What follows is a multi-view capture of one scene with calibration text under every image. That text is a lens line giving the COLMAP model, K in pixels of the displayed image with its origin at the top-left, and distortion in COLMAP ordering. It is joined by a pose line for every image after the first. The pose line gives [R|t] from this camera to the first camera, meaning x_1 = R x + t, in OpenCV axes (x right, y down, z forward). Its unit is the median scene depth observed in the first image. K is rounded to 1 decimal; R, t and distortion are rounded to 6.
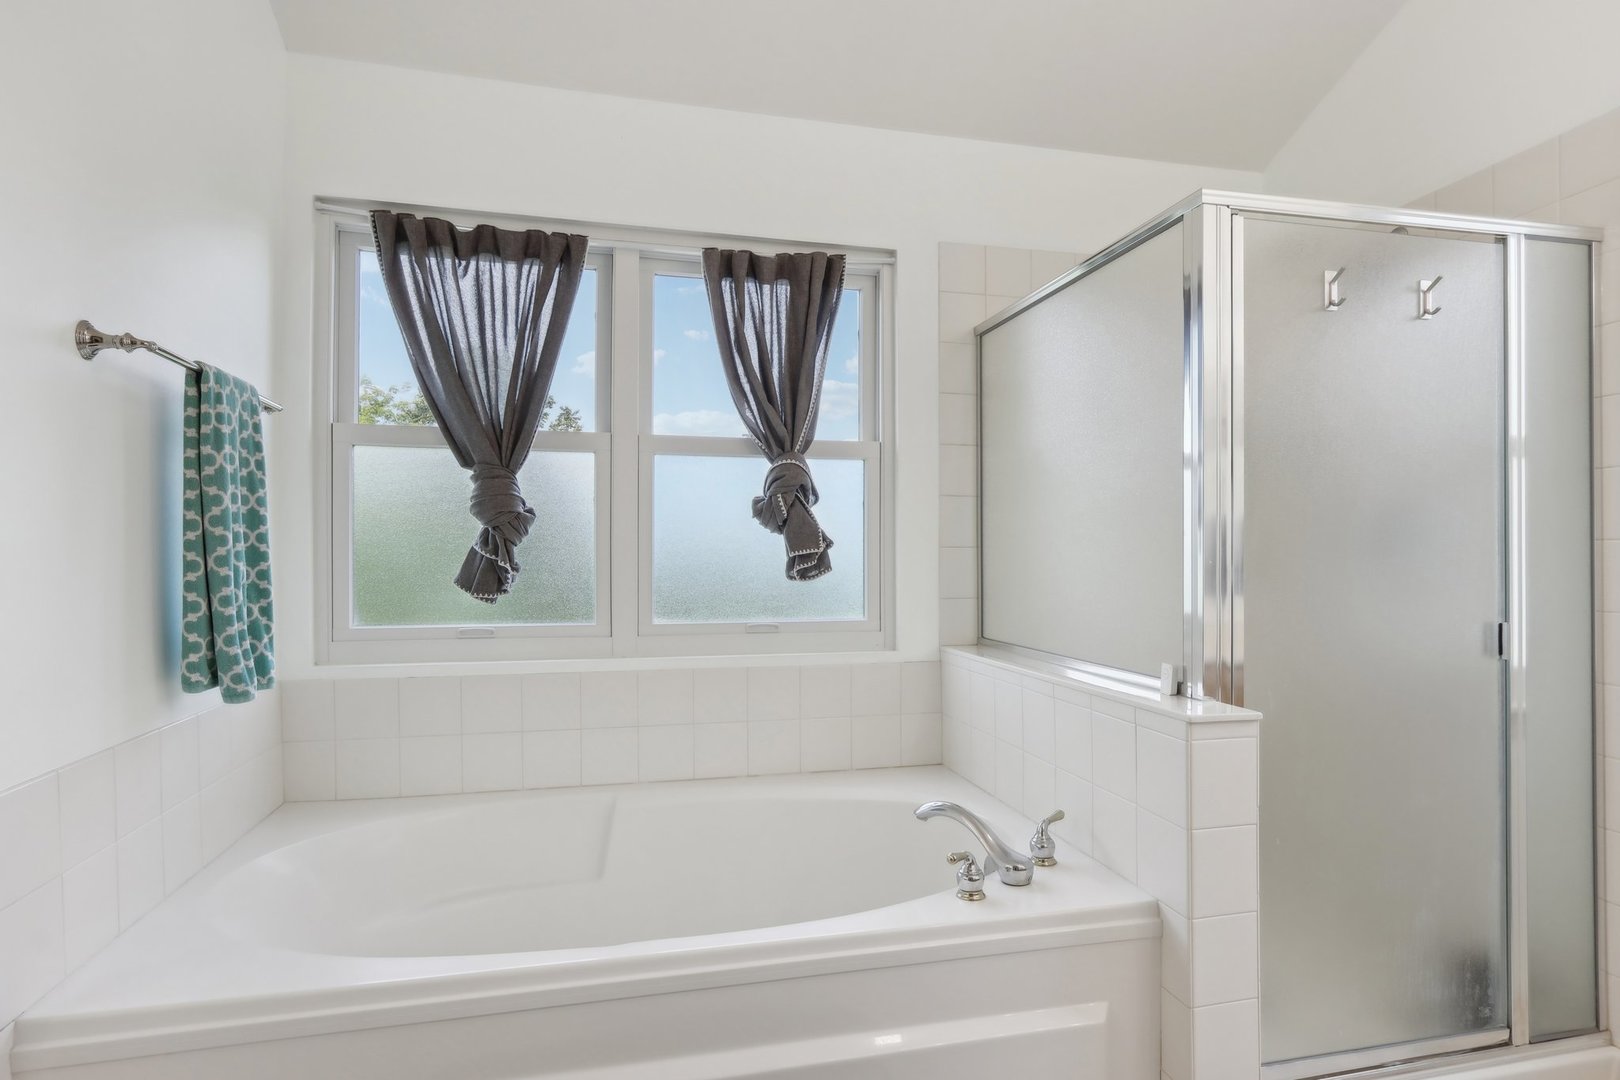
lens RADIAL K [[868.2, 0, 809.3], [0, 868.2, 546.7], [0, 0, 1]] dist [-0.017347, 0.000692]
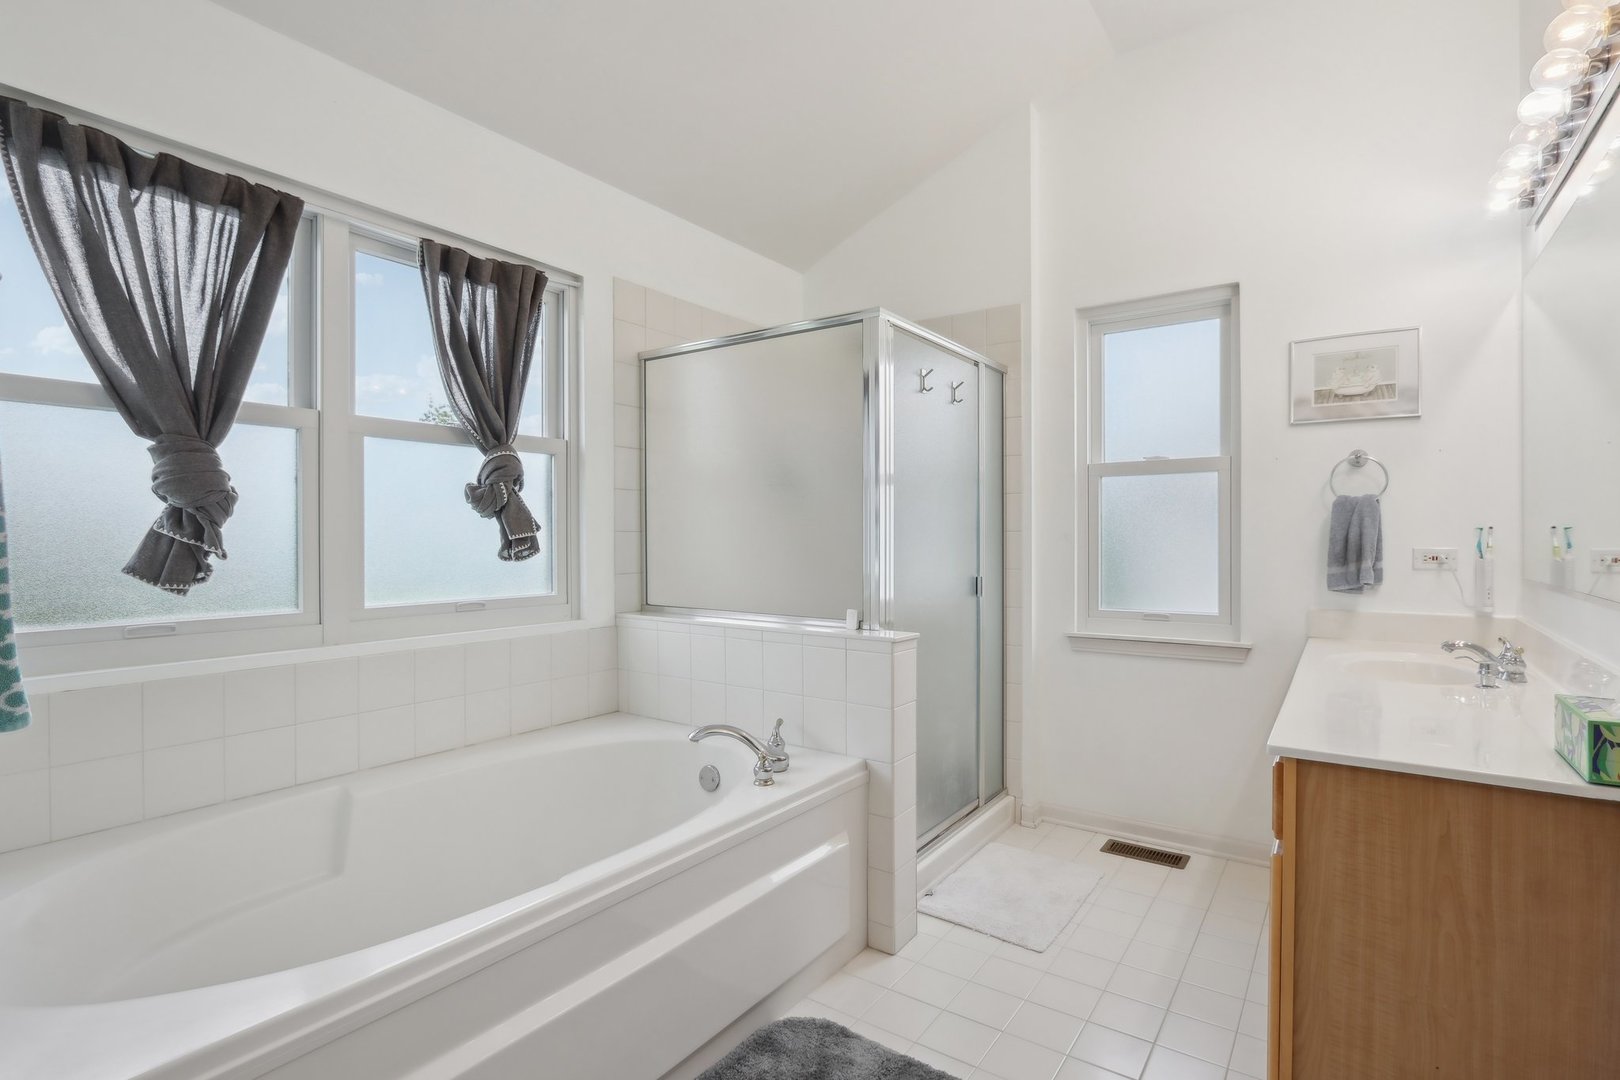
lens RADIAL K [[784.0, 0, 810.0], [0, 784.0, 540.0], [0, 0, 1]] dist [-0.017074, 0.000003]
pose [[0.757973, -0.004306, 0.652272, -0.377861], [-0.004650, 0.999917, 0.012004, -0.002082], [-0.652269, -0.012132, 0.757890, 0.000118]]
